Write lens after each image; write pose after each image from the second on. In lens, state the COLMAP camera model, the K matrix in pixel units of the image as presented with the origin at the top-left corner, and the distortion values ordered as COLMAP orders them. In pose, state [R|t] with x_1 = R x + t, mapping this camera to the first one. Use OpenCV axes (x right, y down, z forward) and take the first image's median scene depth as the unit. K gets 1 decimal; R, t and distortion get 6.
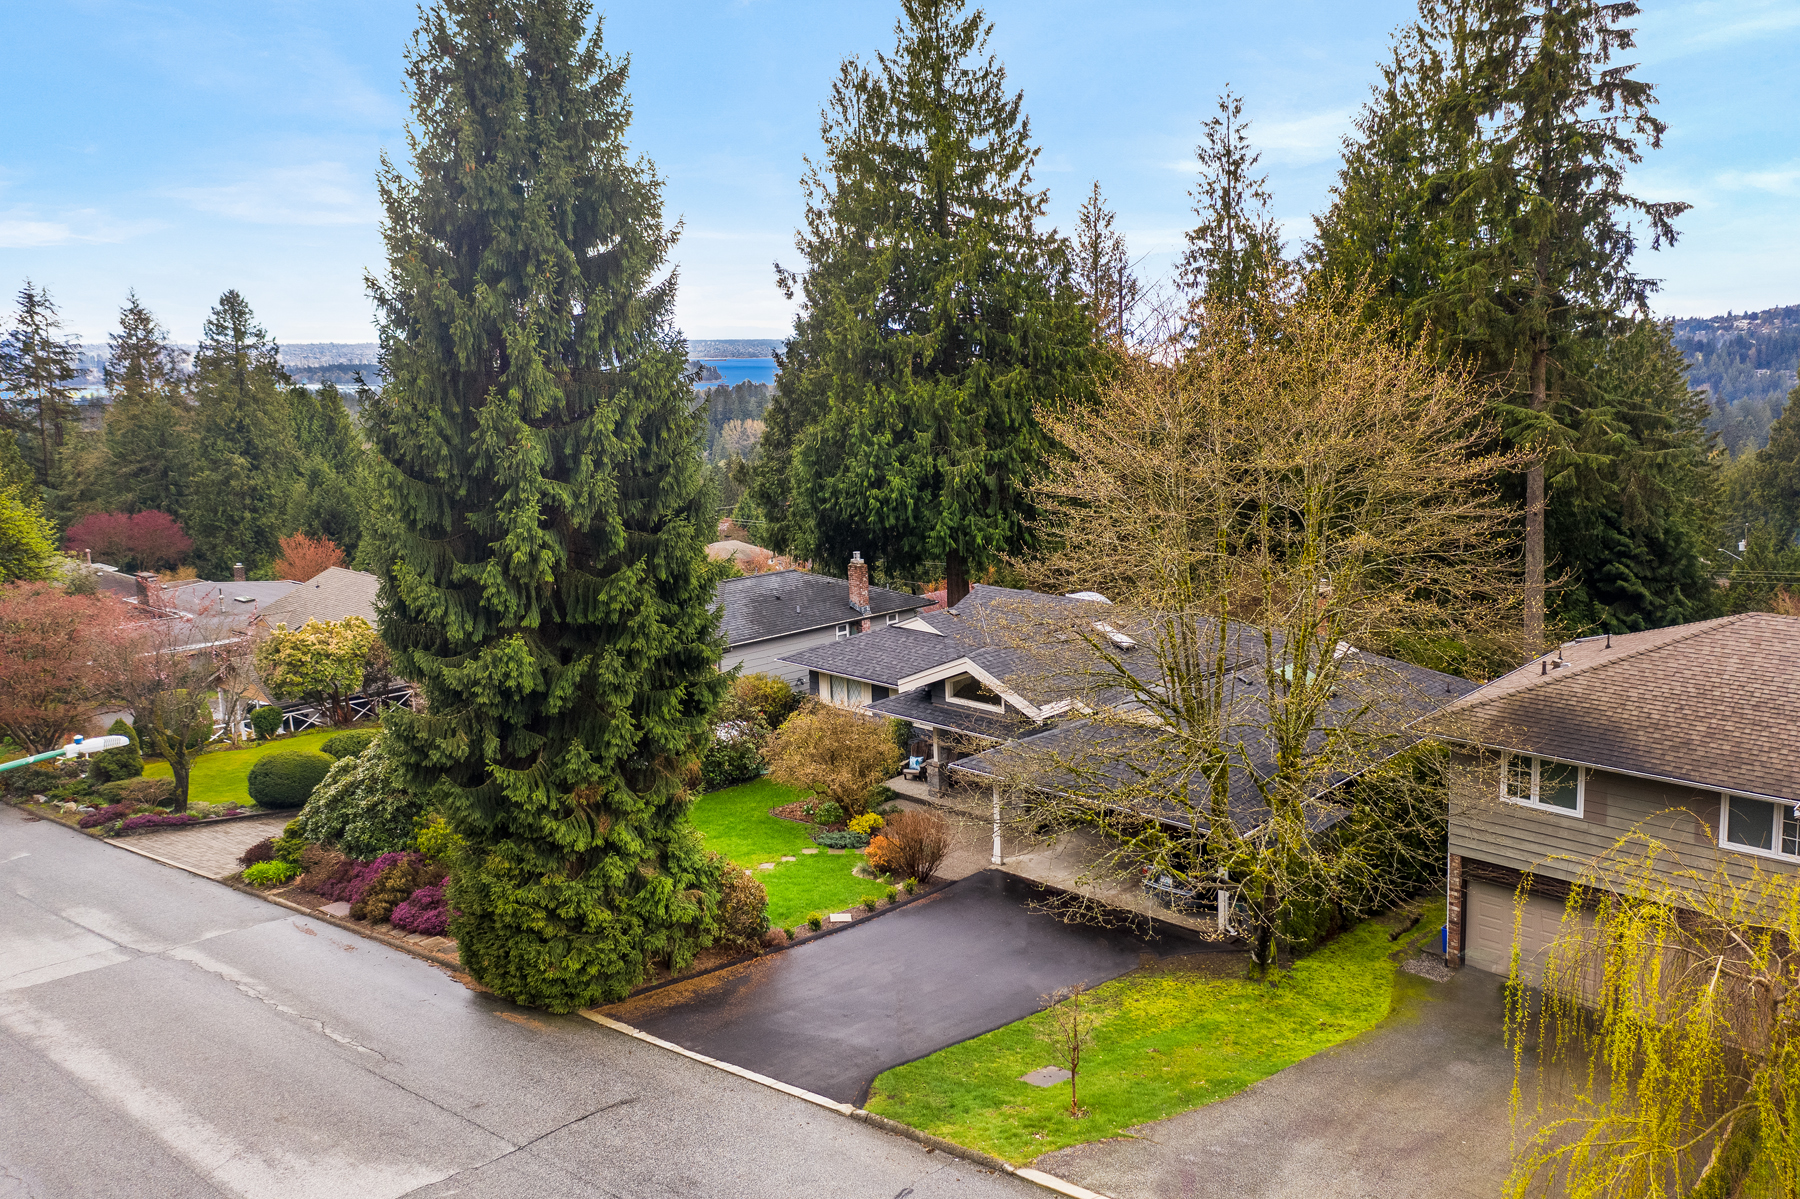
lens RADIAL K [[1377.3, 0, 834.1], [0, 1377.3, 597.4], [0, 0, 1]] dist [-0.008885, 0.002537]
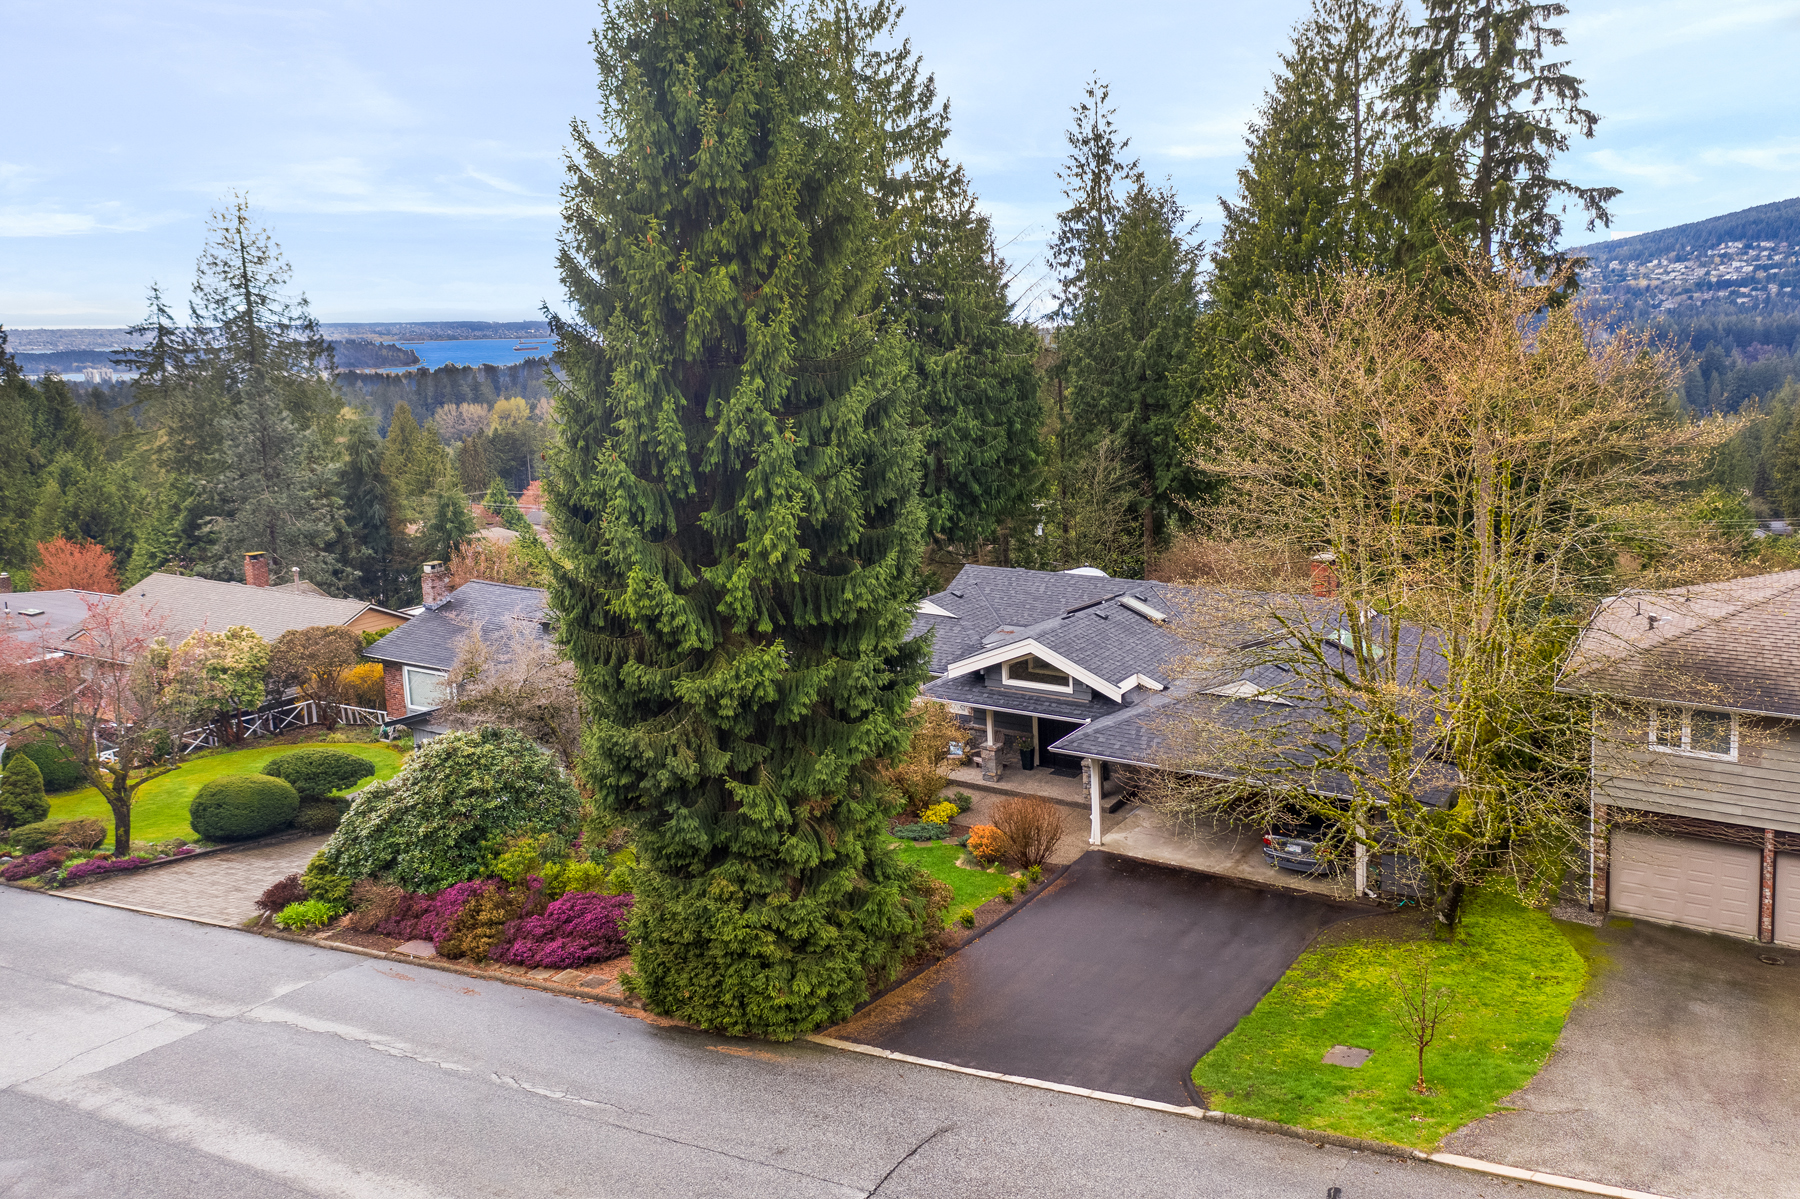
lens RADIAL K [[1378.2, 0, 863.9], [0, 1378.2, 556.7], [0, 0, 1]] dist [-0.006093, -0.001903]
pose [[0.984349, -0.039591, 0.171726, -0.224836], [0.042127, 0.999050, -0.011147, -0.011482], [-0.171121, 0.018207, 0.985082, 0.045413]]
